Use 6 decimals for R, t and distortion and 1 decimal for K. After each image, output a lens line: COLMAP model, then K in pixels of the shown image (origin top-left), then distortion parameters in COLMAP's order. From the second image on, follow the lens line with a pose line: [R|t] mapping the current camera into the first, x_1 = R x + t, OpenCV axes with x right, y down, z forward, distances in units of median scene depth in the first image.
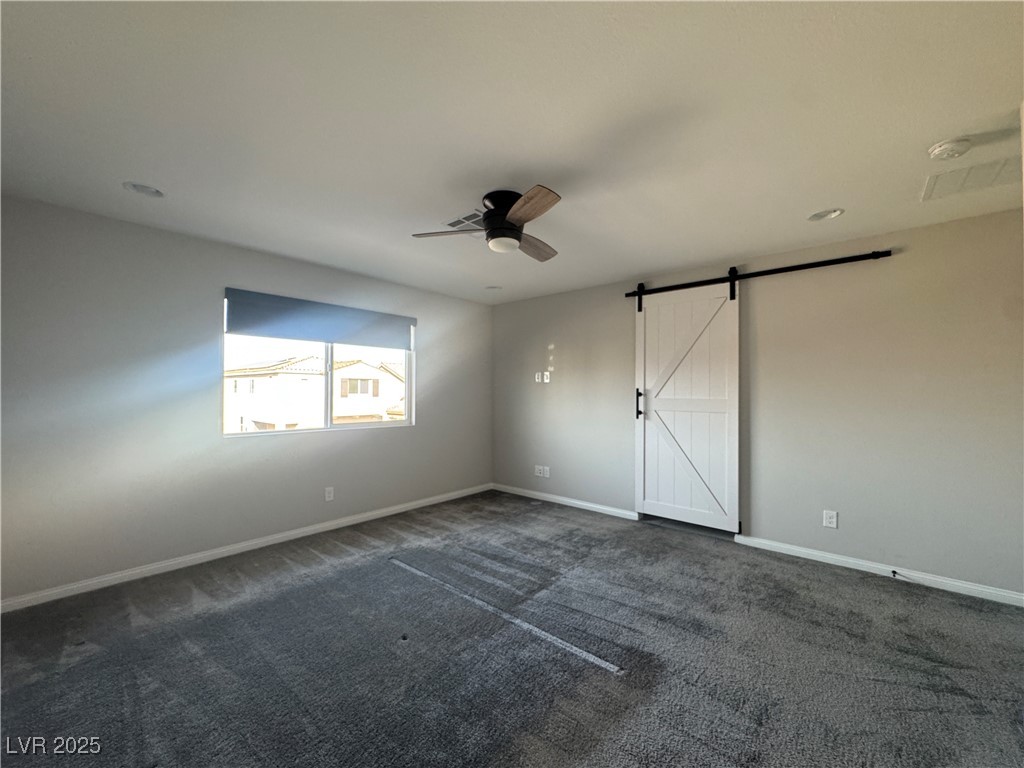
lens RADIAL K [[410.3, 0, 512.0], [0, 410.3, 384.0], [0, 0, 1]] dist [-0.000763, 0.000104]
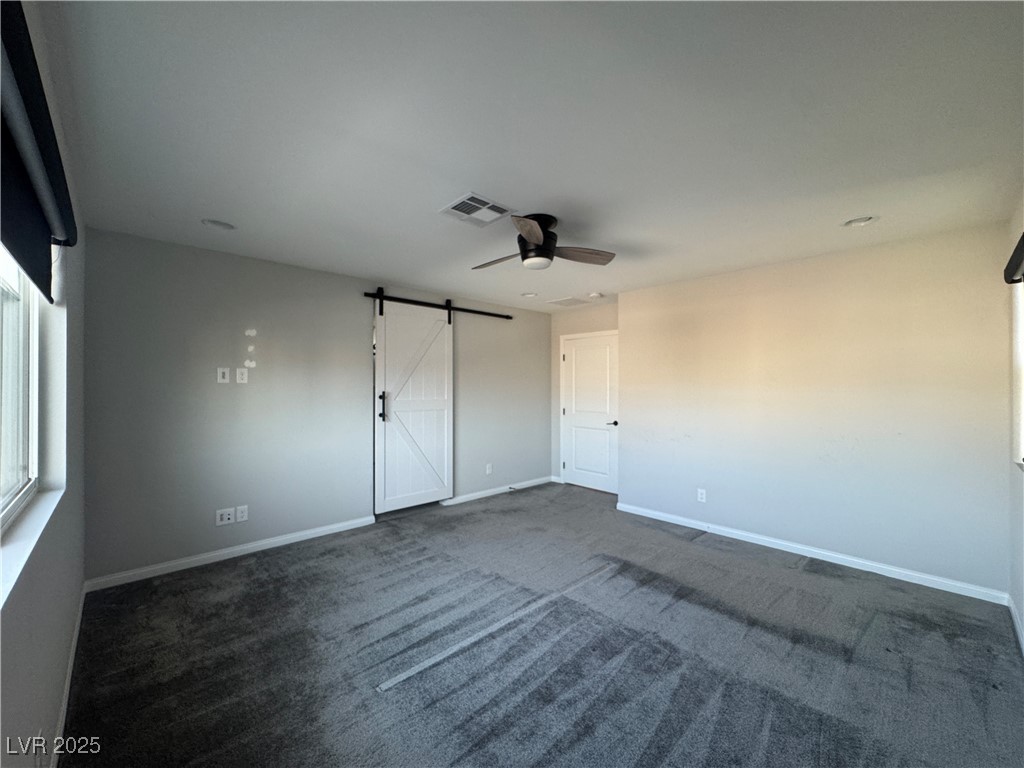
lens RADIAL K [[410.3, 0, 512.0], [0, 410.3, 384.0], [0, 0, 1]] dist [-0.000763, 0.000104]
pose [[0.091779, -0.001704, 0.995778, -0.670245], [-0.020496, 0.999783, 0.003600, -0.017674], [-0.995568, -0.020740, 0.091724, 0.585593]]
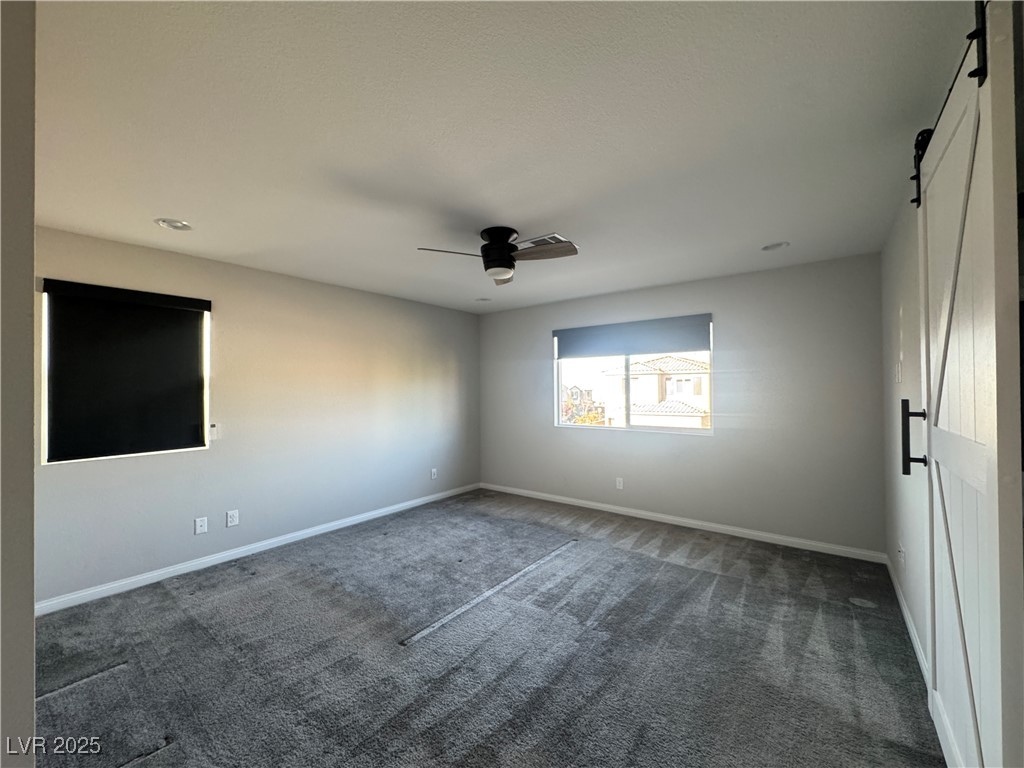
lens RADIAL K [[410.3, 0, 512.0], [0, 410.3, 384.0], [0, 0, 1]] dist [-0.000763, 0.000104]
pose [[0.064412, -0.016698, -0.997784, 0.679086], [0.024838, 0.999577, -0.015125, -0.008087], [0.997614, -0.023809, 0.064800, 0.580548]]
